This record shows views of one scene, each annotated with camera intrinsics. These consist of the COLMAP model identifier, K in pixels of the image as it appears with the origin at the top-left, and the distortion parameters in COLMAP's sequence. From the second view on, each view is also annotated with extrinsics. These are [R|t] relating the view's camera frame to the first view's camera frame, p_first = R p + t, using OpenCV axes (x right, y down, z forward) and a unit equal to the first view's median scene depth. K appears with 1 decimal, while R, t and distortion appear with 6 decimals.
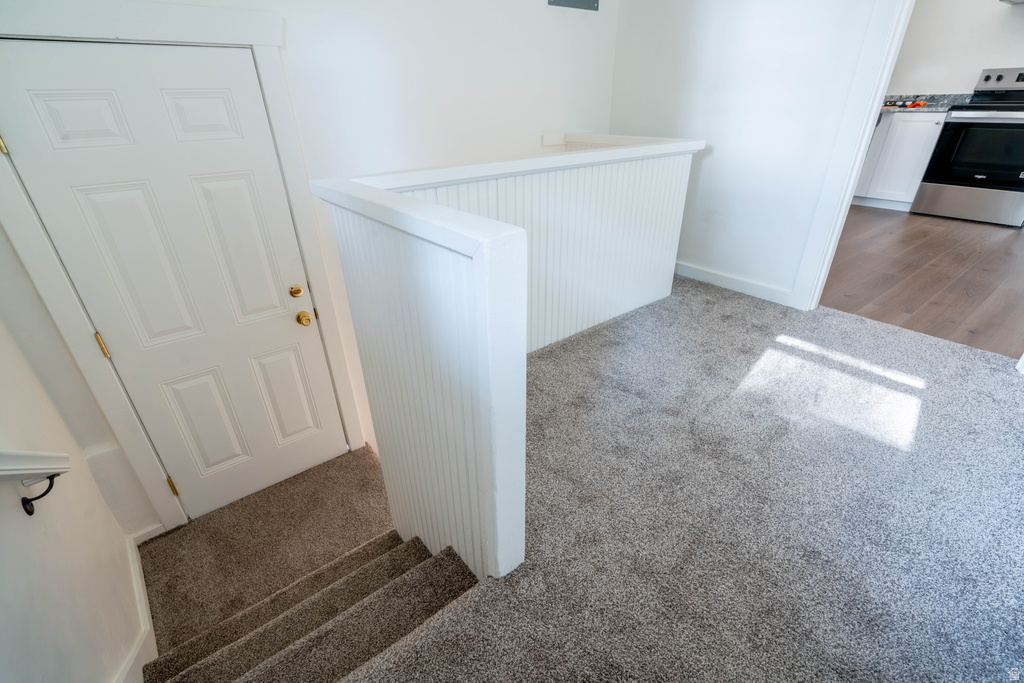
lens RADIAL K [[457.9, 0, 512.0], [0, 457.9, 344.3], [0, 0, 1]] dist [0.001832, 0.000632]
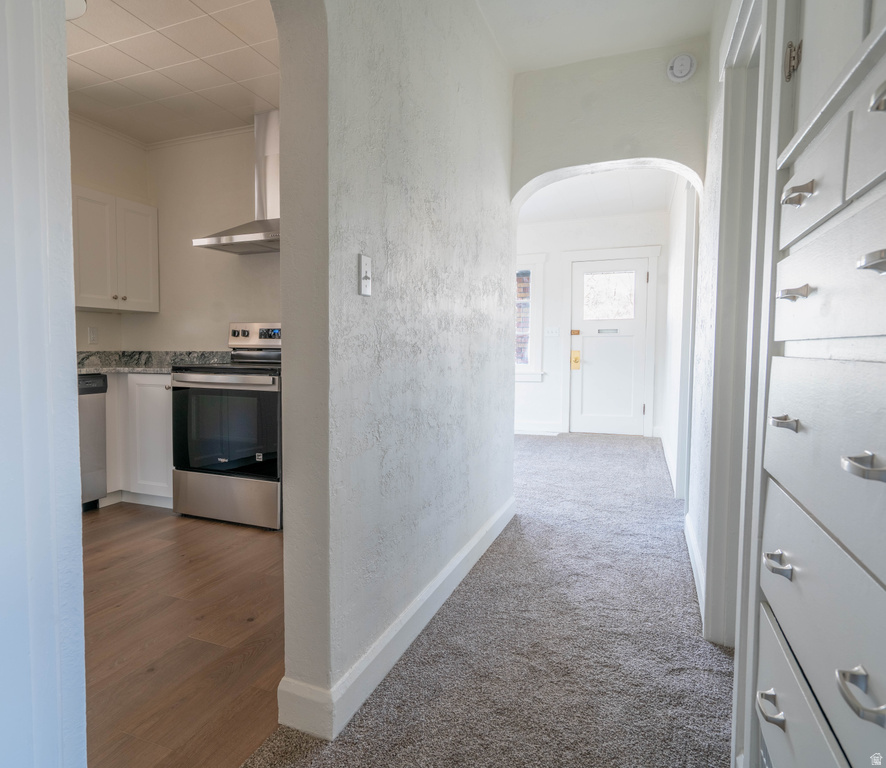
lens RADIAL K [[607.5, 0, 362.7], [0, 607.5, 386.7], [0, 0, 1]] dist [0.003657, 0.001225]
pose [[0.894976, -0.011915, 0.445955, 0.775765], [0.195967, 0.908532, -0.369007, -0.089509], [-0.400768, 0.417645, 0.815449, 0.137640]]
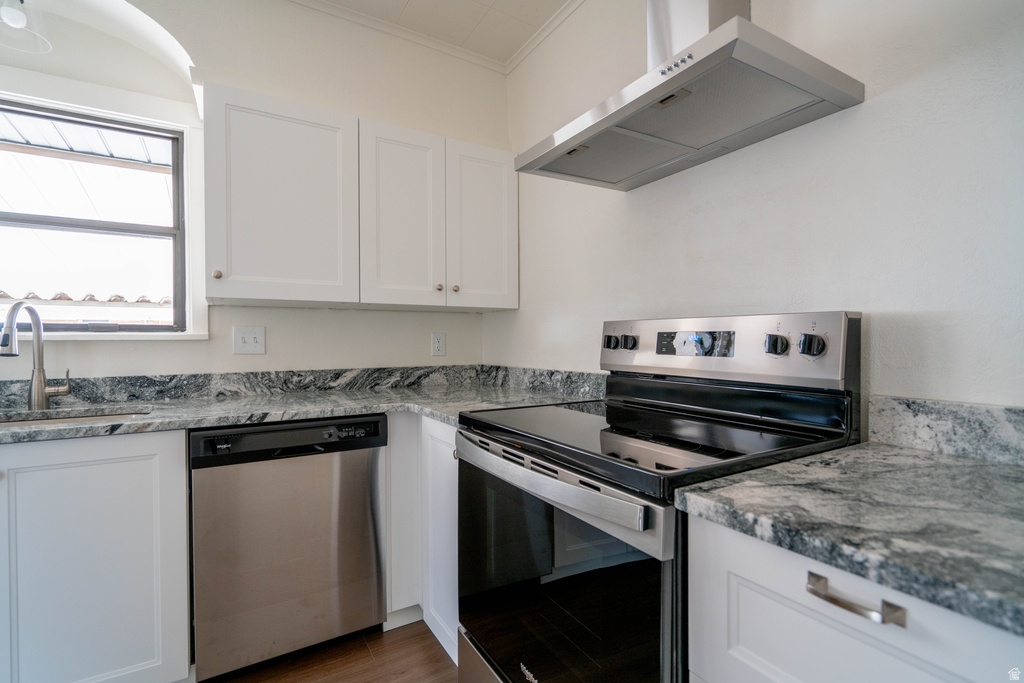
lens RADIAL K [[471.5, 0, 510.1], [0, 471.5, 344.9], [0, 0, 1]] dist [0.001665, 0.000420]
pose [[0.991584, 0.011092, -0.128987, 1.002451], [-0.069551, 0.885975, -0.458487, -0.393404], [0.109194, 0.463599, 0.879291, 0.651027]]
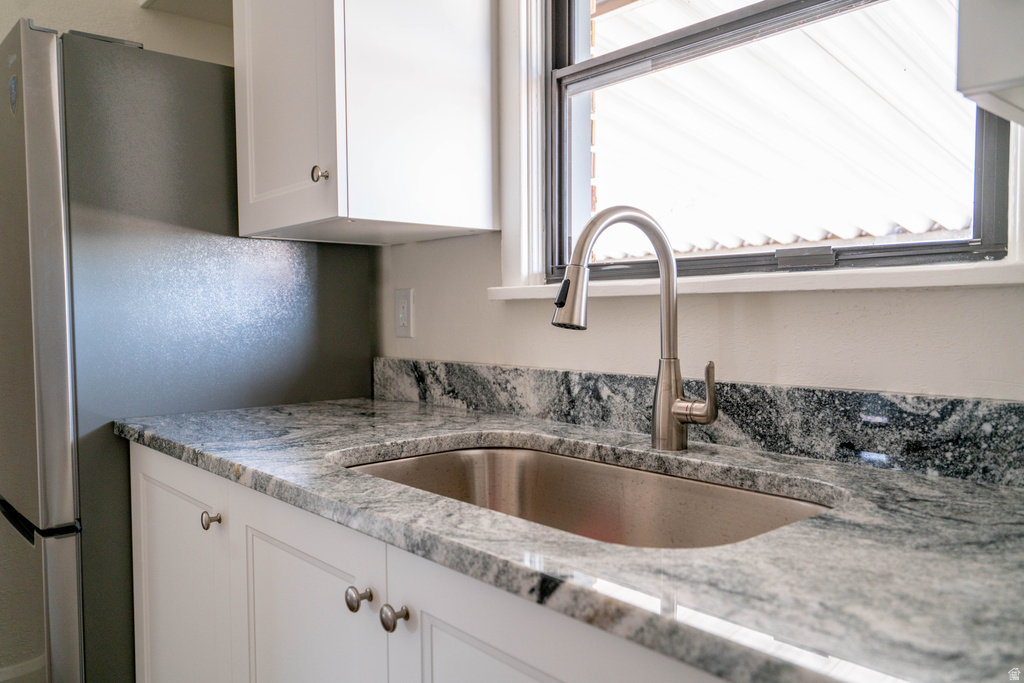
lens RADIAL K [[784.4, 0, 491.2], [0, 784.4, 343.6], [0, 0, 1]] dist [0.011492, 0.002828]
pose [[0.046792, 0.056020, -0.997333, 0.846532], [-0.461294, 0.886800, 0.028169, -0.514379], [0.886013, 0.458745, 0.067337, 0.889093]]
